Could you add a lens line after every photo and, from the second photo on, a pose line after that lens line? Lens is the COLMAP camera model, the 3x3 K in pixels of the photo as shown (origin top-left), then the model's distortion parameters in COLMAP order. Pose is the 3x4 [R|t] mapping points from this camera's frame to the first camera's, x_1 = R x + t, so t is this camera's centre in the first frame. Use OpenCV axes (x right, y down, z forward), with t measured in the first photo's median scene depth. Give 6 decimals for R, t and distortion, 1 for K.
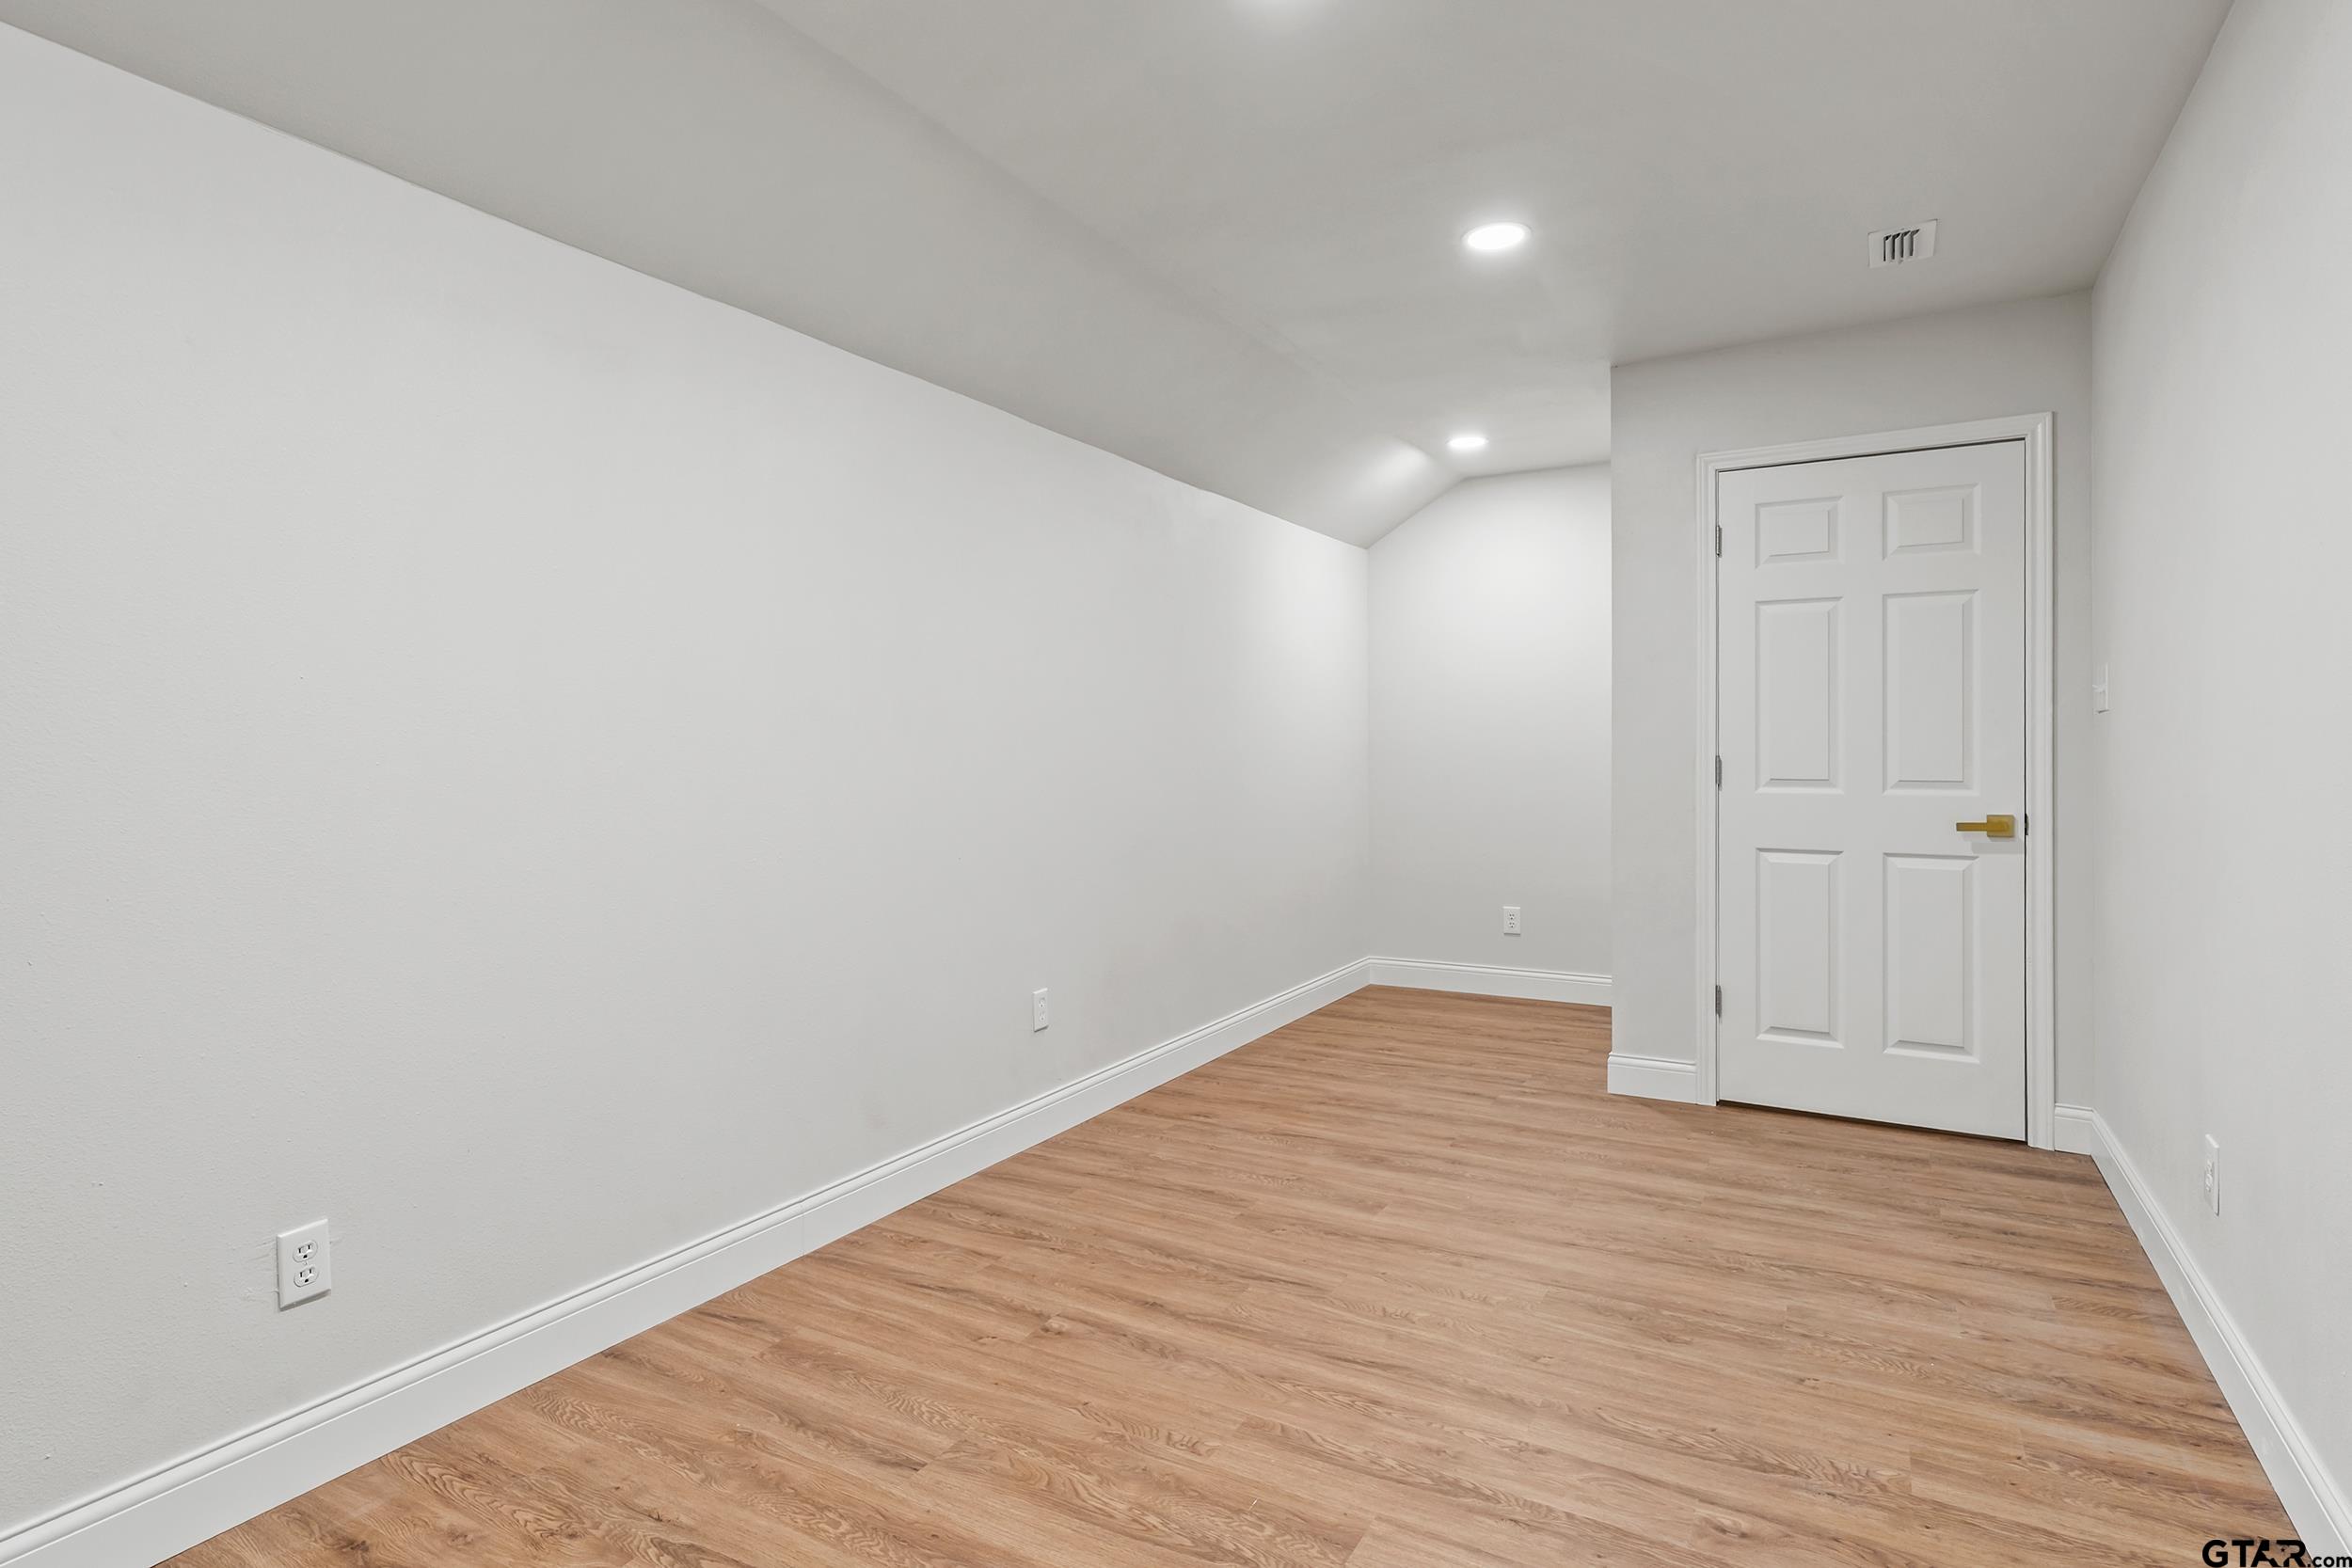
lens RADIAL K [[1197.9, 0, 1170.9], [0, 1197.9, 772.1], [0, 0, 1]] dist [-0.001879, -0.000889]
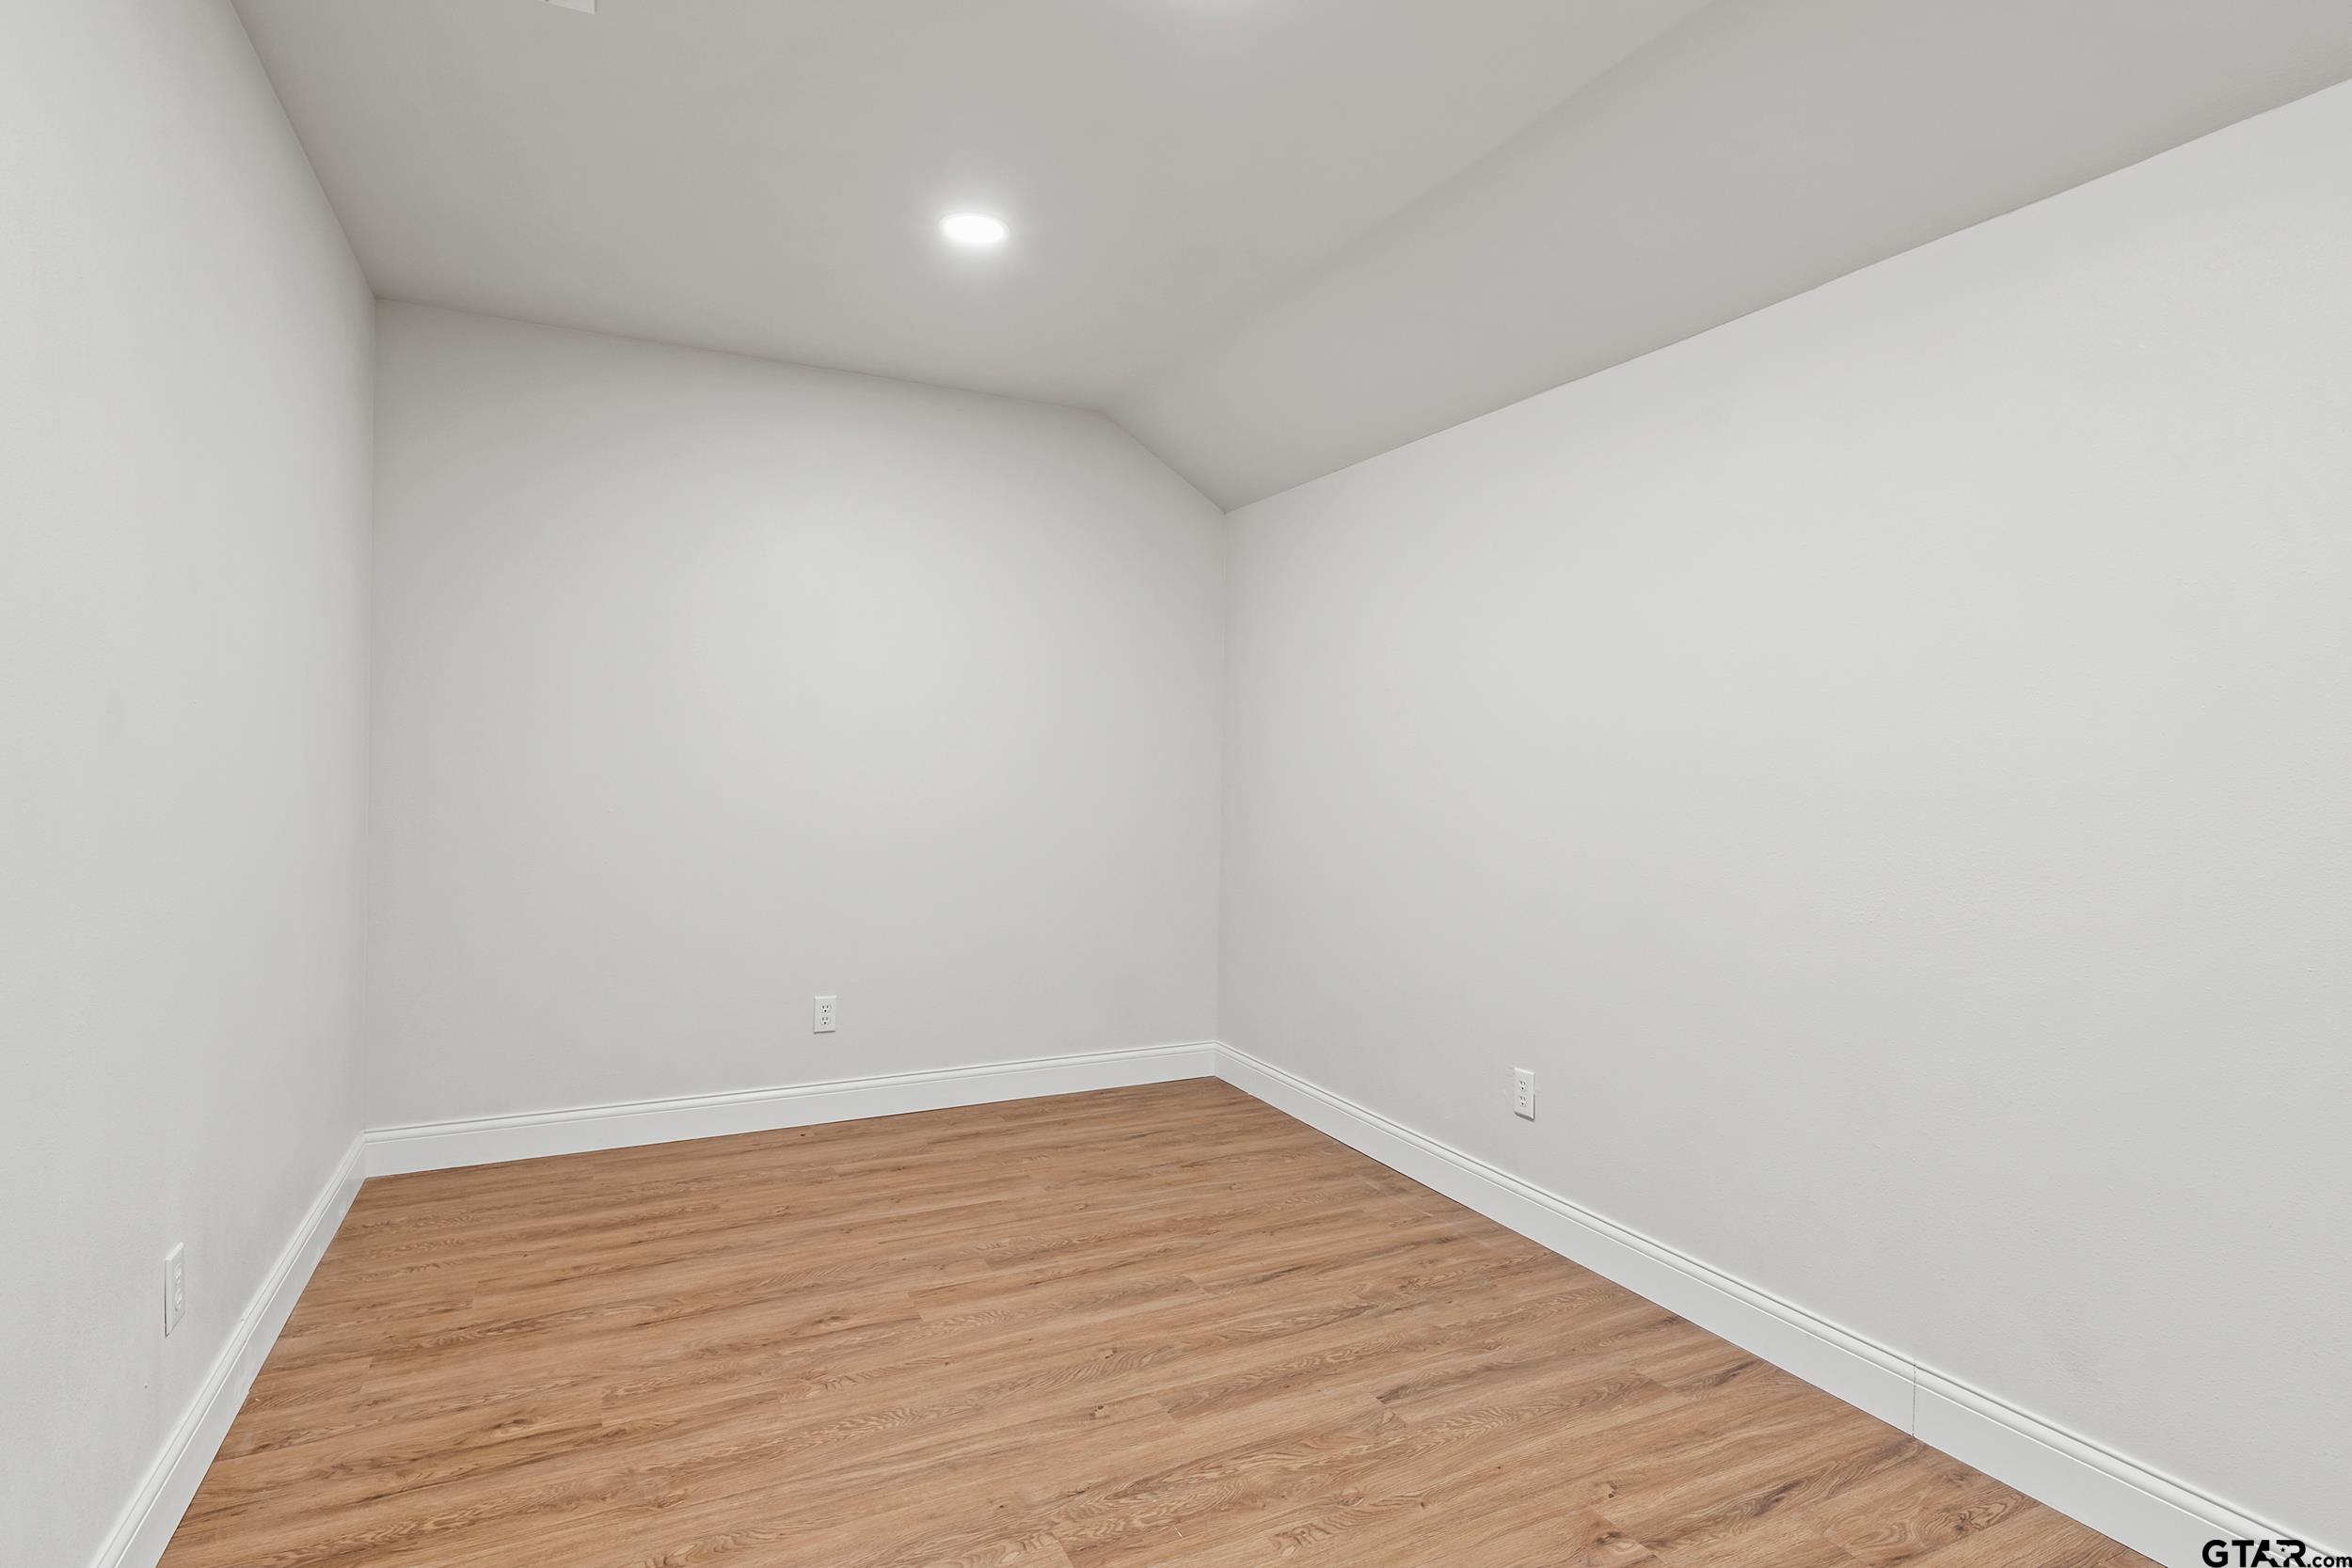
lens RADIAL K [[1197.9, 0, 1172.8], [0, 1197.9, 776.8], [0, 0, 1]] dist [-0.001879, -0.000889]
pose [[-0.564658, 0.002065, -0.825322, 0.772016], [-0.026519, 0.999435, 0.020645, -0.029557], [0.824899, 0.033544, -0.564284, 1.334110]]
